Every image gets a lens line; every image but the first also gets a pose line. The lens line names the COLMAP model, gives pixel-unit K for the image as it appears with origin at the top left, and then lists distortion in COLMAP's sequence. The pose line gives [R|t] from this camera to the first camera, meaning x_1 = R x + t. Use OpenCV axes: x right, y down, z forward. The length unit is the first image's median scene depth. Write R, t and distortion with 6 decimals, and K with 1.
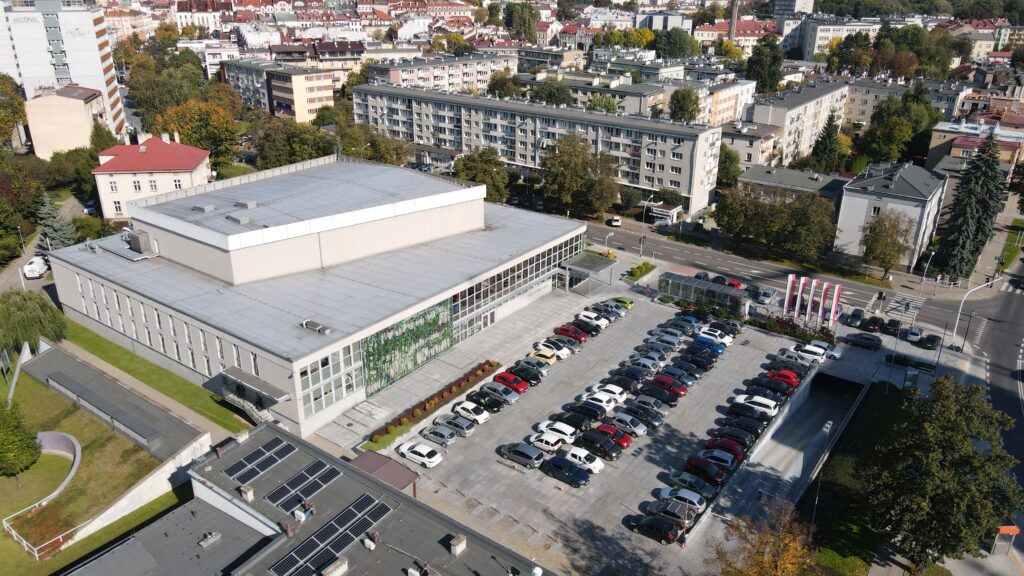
lens RADIAL K [[751.0, 0, 509.1], [0, 751.0, 290.1], [0, 0, 1]] dist [-0.009919, 0.045692]
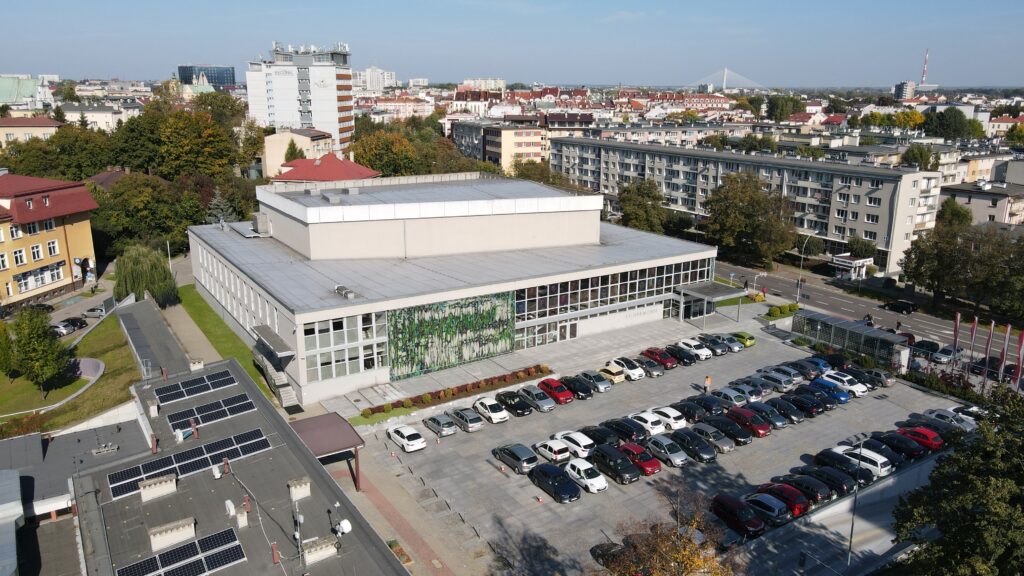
lens RADIAL K [[751.0, 0, 507.3], [0, 751.0, 285.1], [0, 0, 1]] dist [-0.009919, 0.045692]
pose [[0.935903, 0.090323, -0.340482, 0.196167], [-0.136969, 0.983818, -0.115506, 0.094867], [0.324540, 0.154738, 0.933129, 0.148702]]
